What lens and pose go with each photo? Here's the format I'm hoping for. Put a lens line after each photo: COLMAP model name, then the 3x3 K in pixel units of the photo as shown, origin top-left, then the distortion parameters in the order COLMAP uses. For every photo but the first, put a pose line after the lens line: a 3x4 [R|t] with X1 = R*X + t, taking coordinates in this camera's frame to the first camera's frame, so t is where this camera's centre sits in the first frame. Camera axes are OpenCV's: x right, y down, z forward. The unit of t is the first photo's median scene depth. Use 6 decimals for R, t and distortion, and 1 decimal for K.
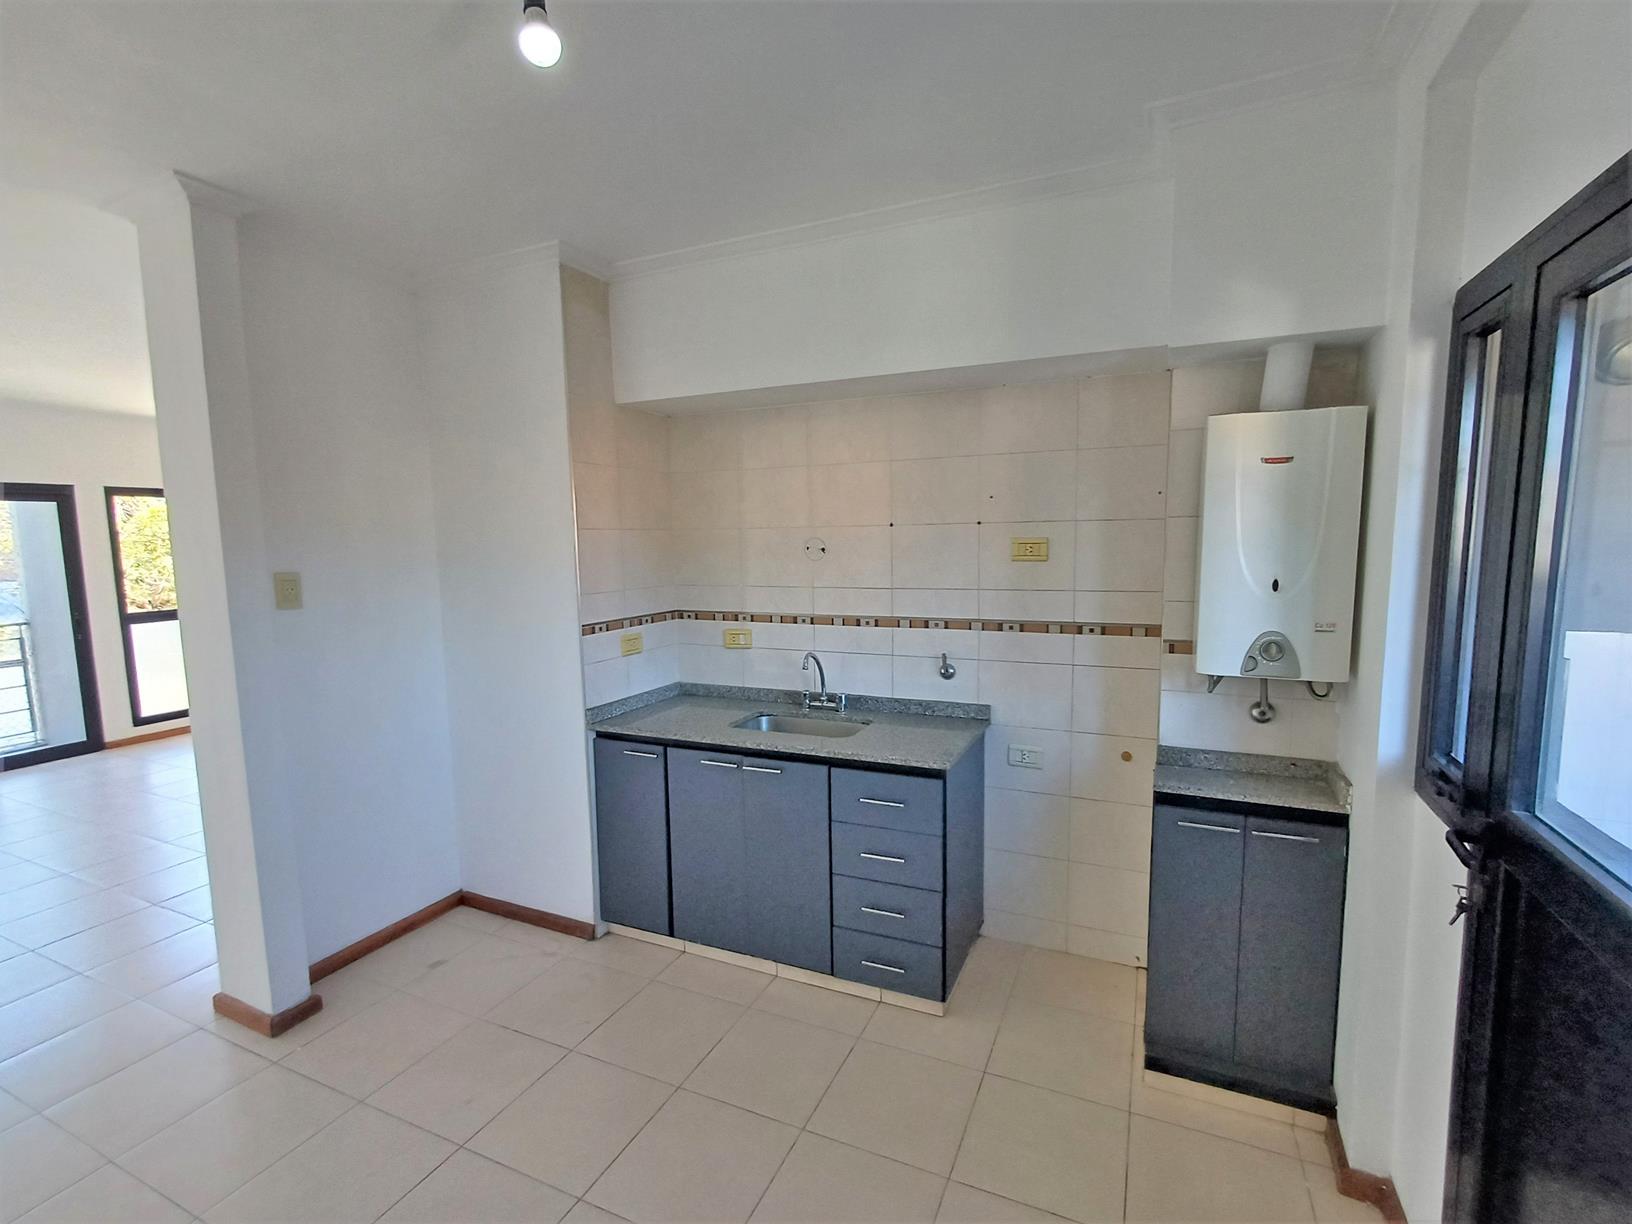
lens RADIAL K [[746.1, 0, 816.0], [0, 746.1, 612.0], [0, 0, 1]] dist [0.015780, 0.000417]
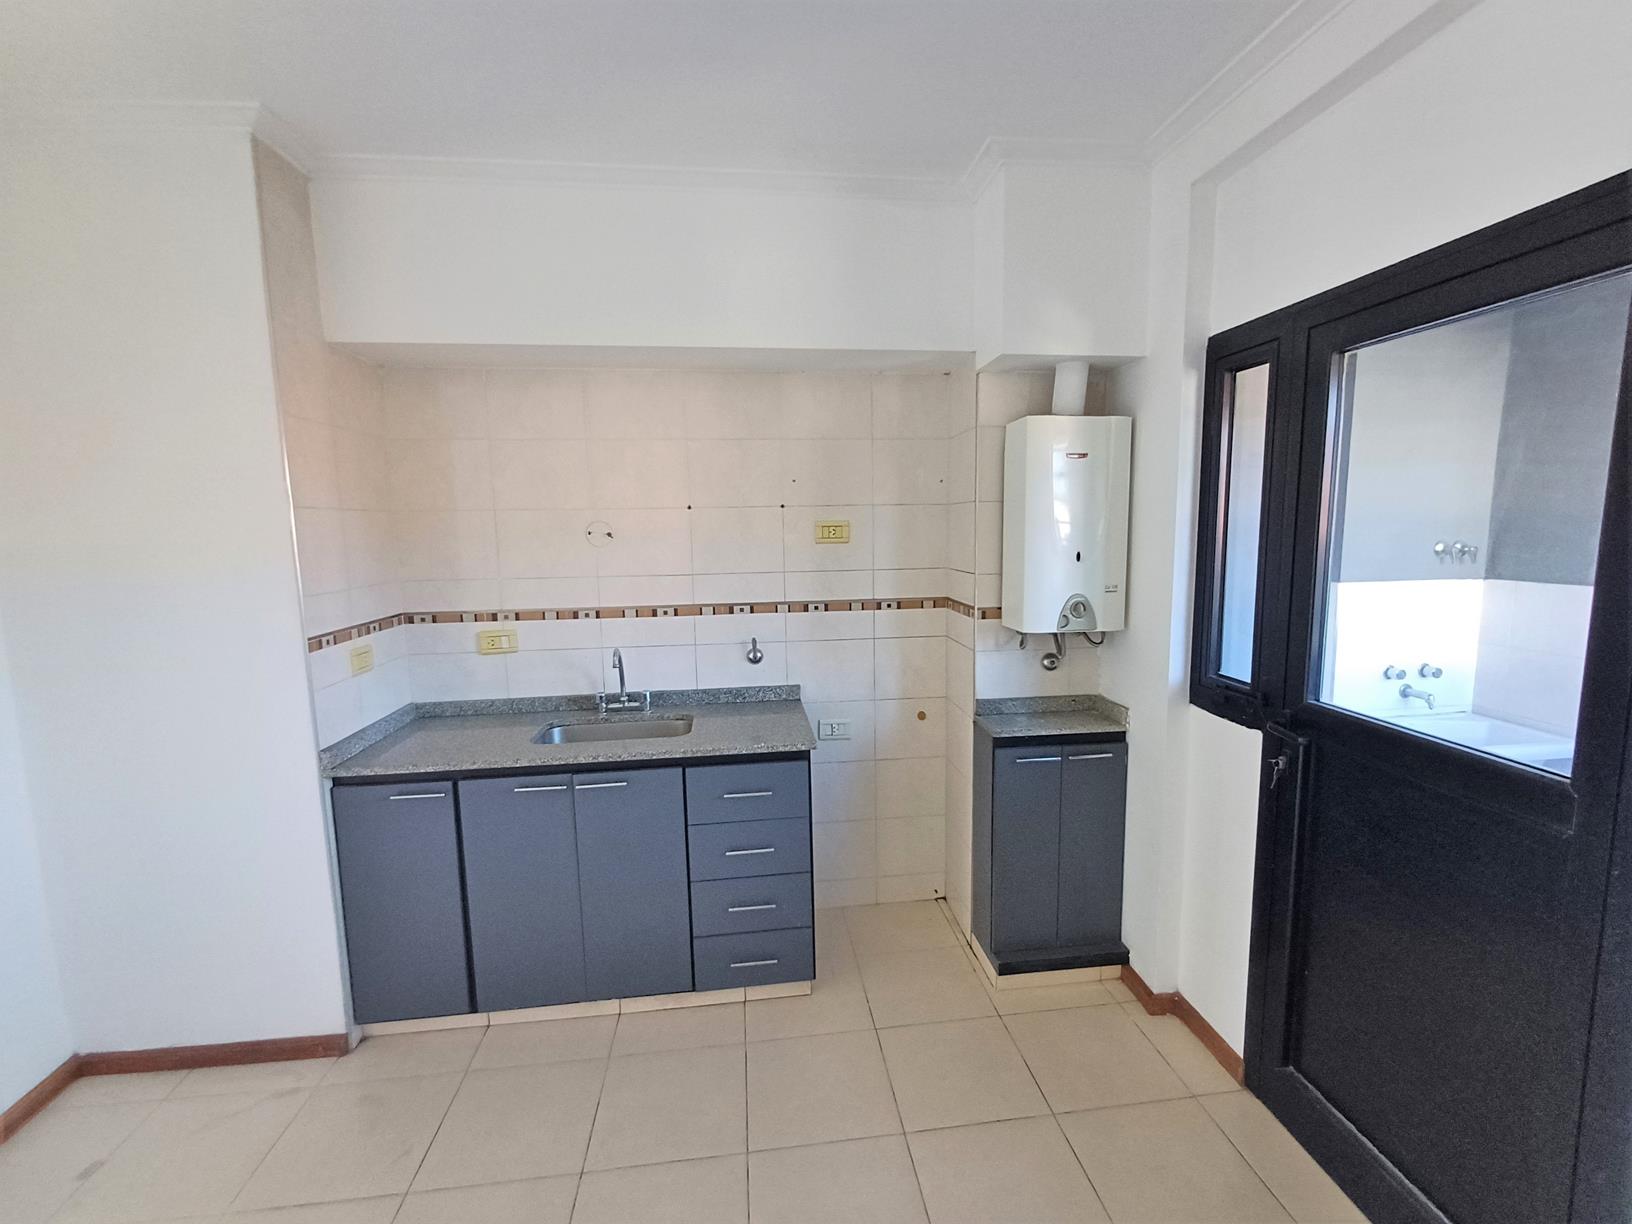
lens RADIAL K [[757.4, 0, 816.0], [0, 757.4, 612.0], [0, 0, 1]] dist [0.016737, -0.006838]
pose [[0.855261, -0.059760, 0.514740, -0.280276], [0.054840, 0.998188, 0.024768, 0.000639], [-0.515287, 0.007045, 0.856989, 0.100093]]
